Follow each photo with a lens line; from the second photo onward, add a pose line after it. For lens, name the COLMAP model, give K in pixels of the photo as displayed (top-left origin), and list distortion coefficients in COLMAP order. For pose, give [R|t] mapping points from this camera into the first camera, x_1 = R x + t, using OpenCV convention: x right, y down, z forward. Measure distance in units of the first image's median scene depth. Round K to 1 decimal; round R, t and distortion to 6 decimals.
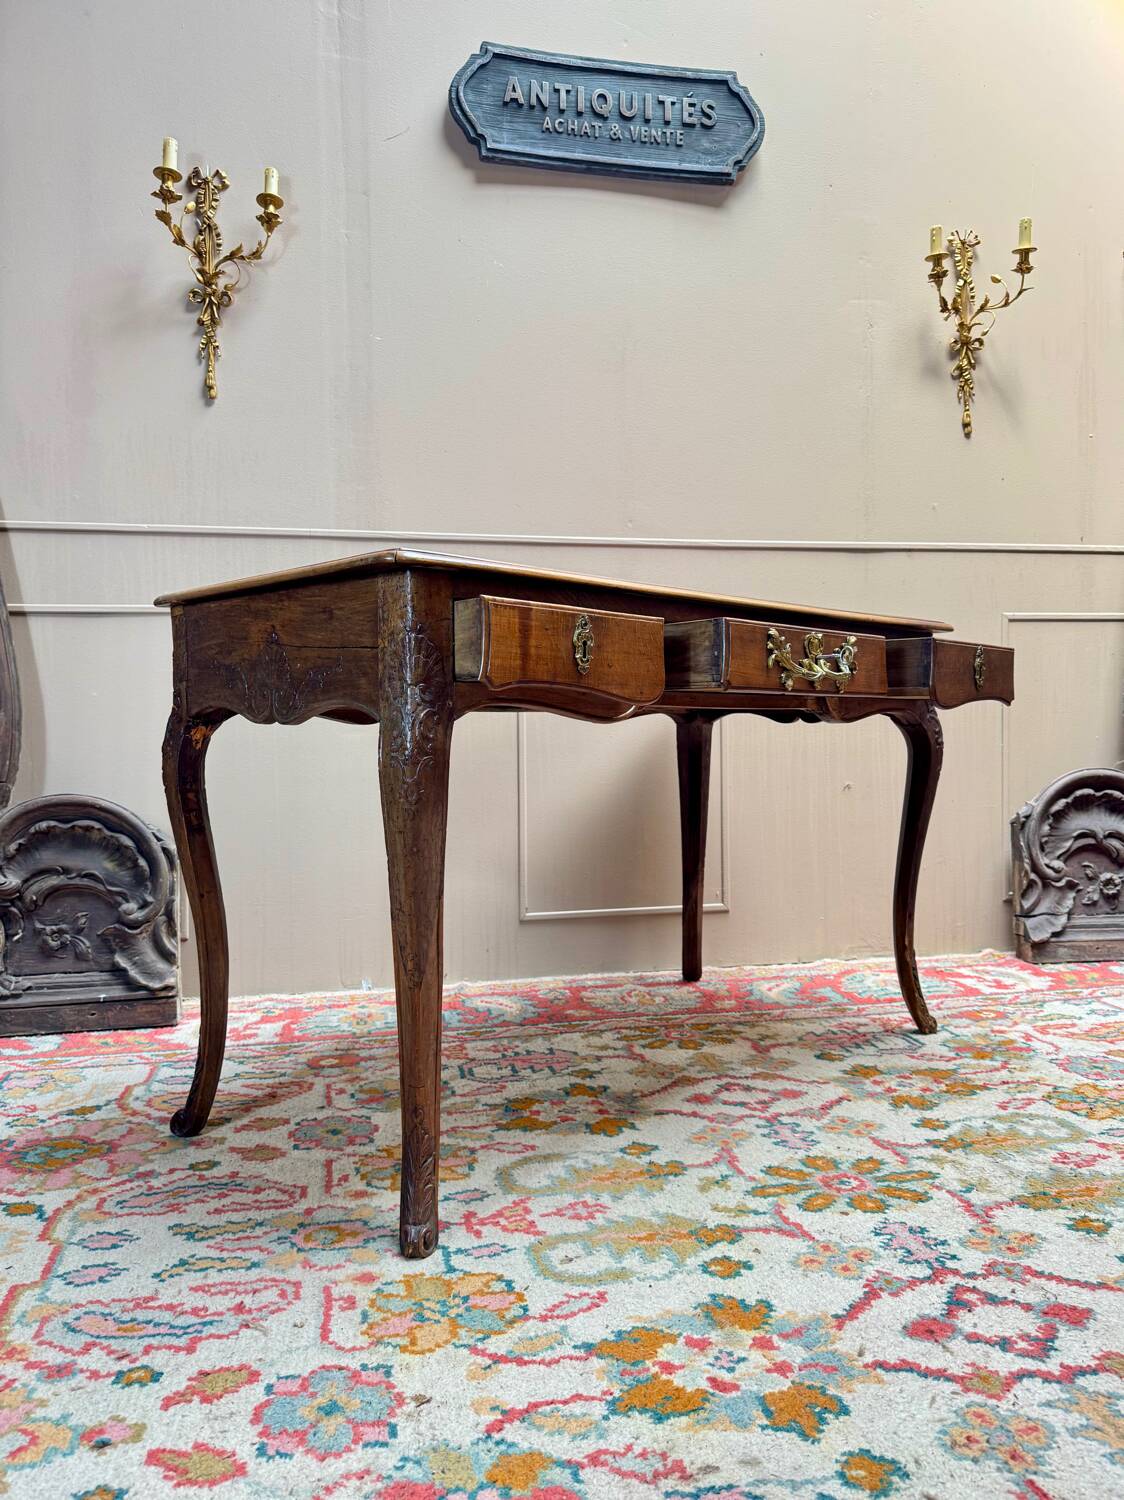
lens RADIAL K [[1097.1, 0, 558.7], [0, 1097.1, 750.7], [0, 0, 1]] dist [0.001970, -0.005597]
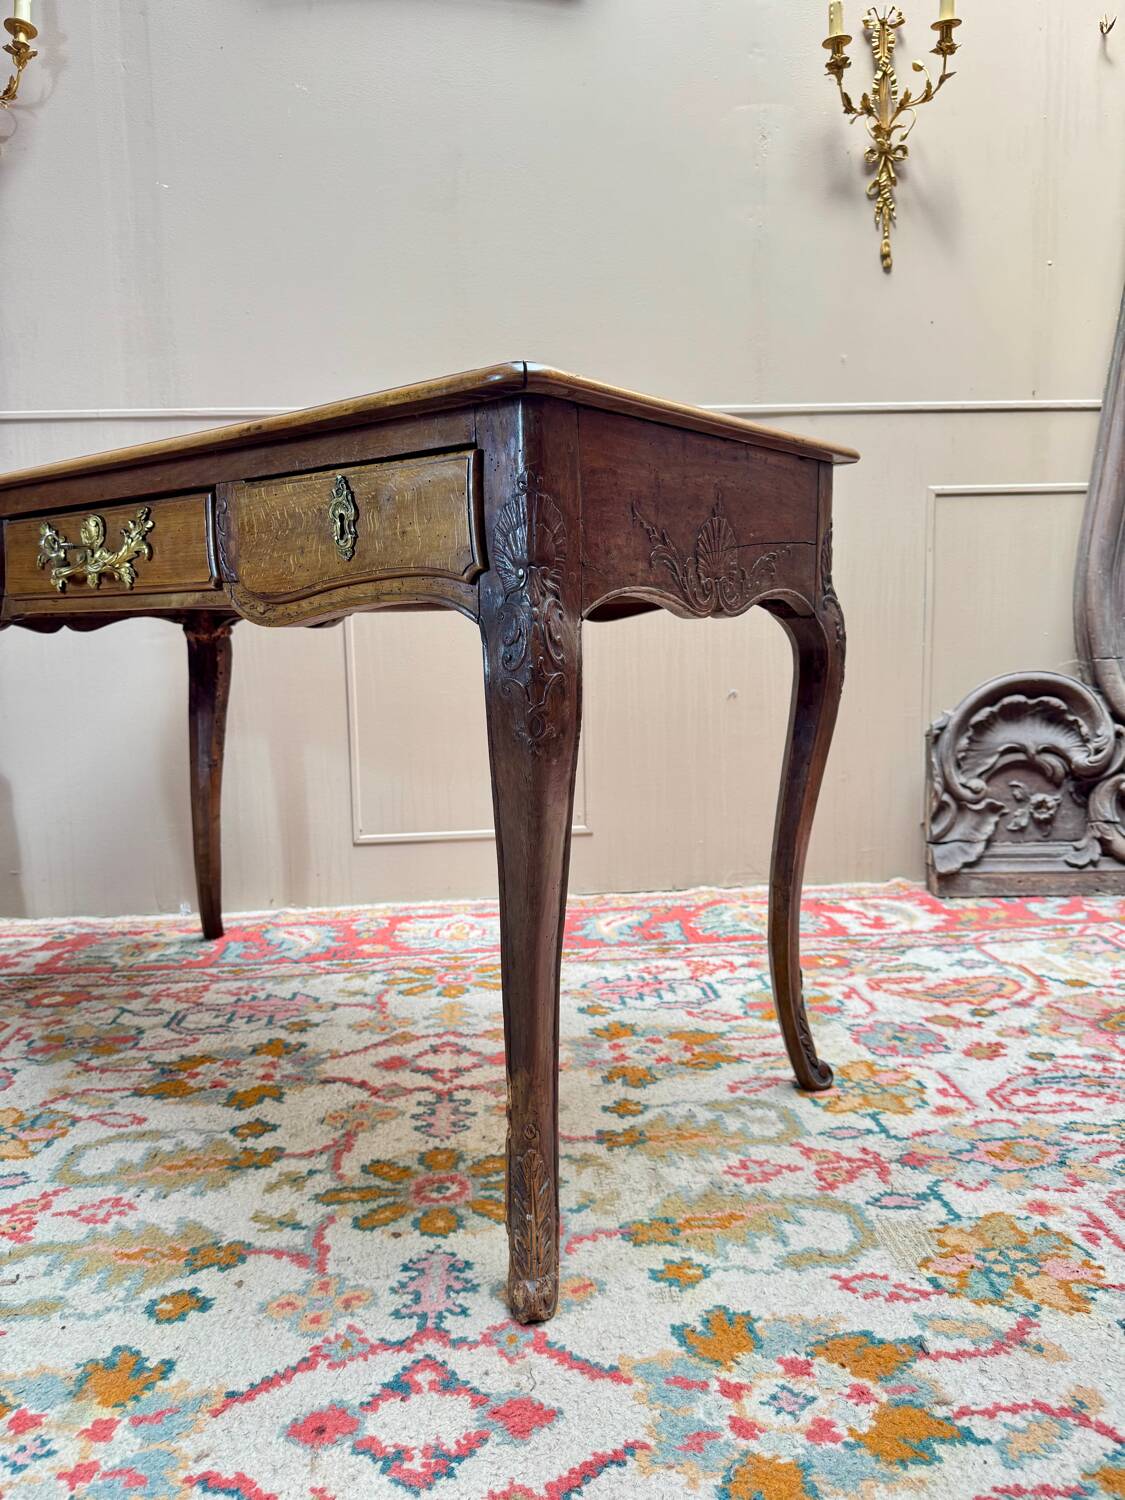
lens RADIAL K [[1080.9, 0, 556.3], [0, 1080.9, 757.9], [0, 0, 1]] dist [0.010373, -0.021667]
pose [[0.992135, 0.004286, -0.125103, 0.318210], [0.008434, 0.994854, 0.100966, -0.006481], [0.124892, -0.101227, 0.986993, 0.173022]]
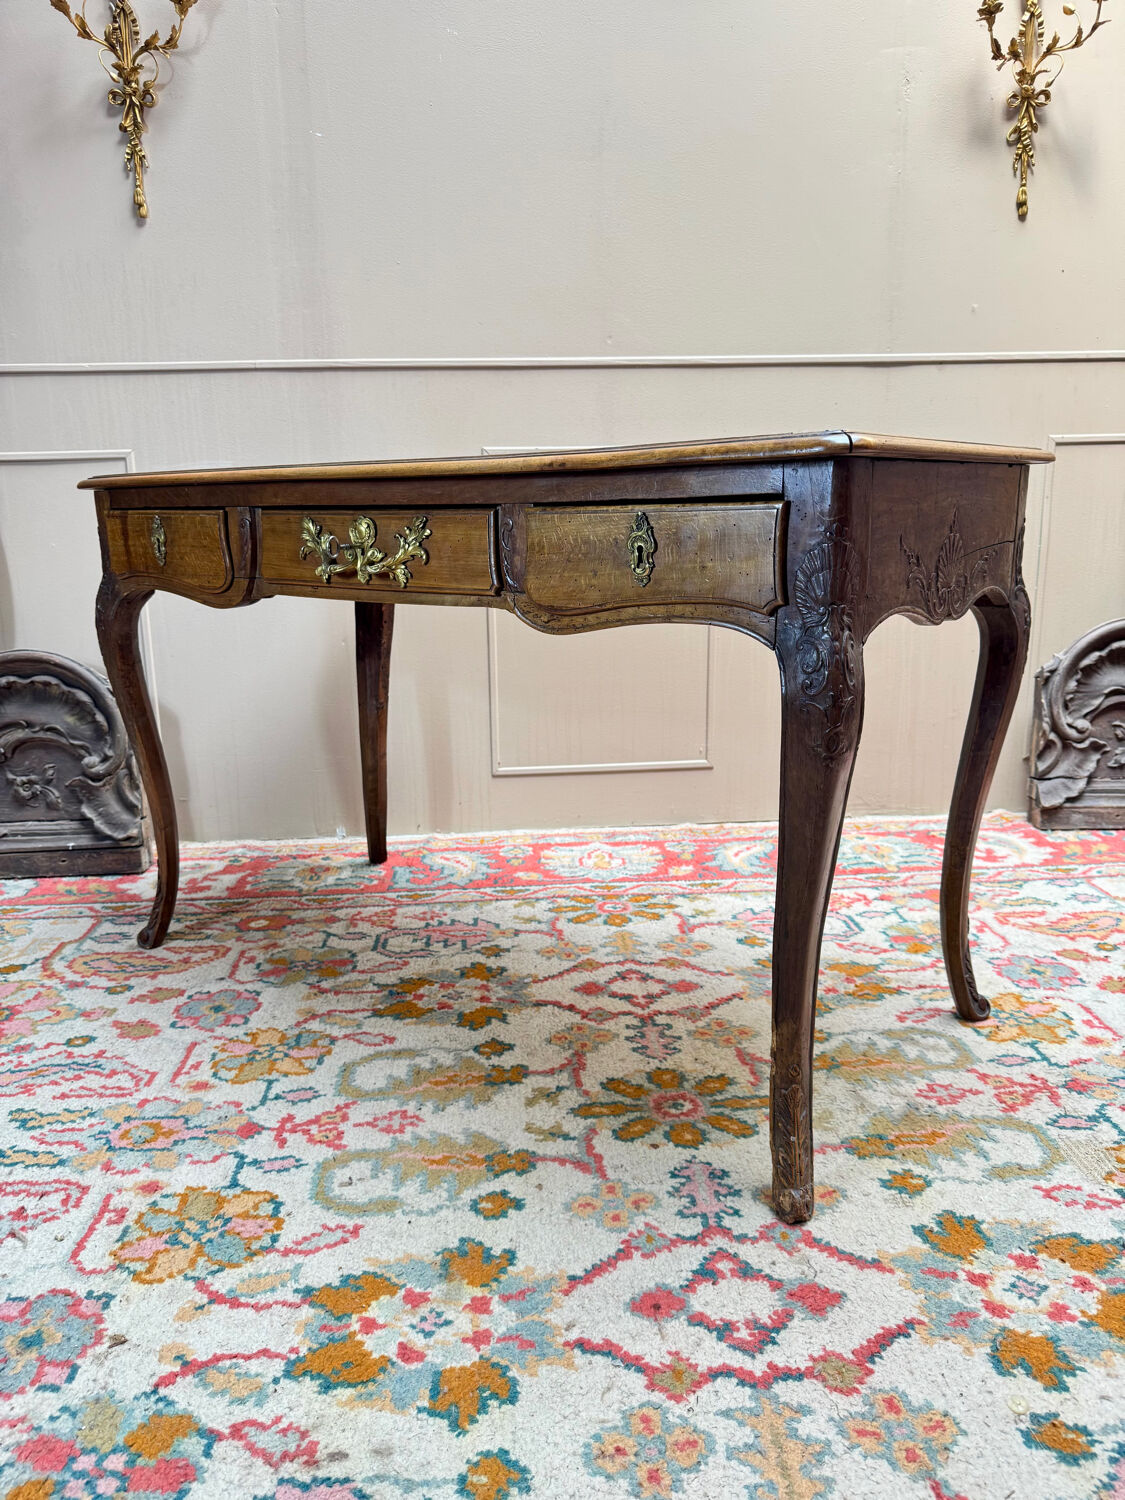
lens RADIAL K [[1080.3, 0, 555.9], [0, 1080.3, 758.6], [0, 0, 1]] dist [-0.001523, -0.004704]
pose [[0.990383, 0.024870, -0.136097, 0.197103], [0.003563, 0.978800, 0.204786, -0.072225], [0.138305, -0.203301, 0.969299, 0.090094]]
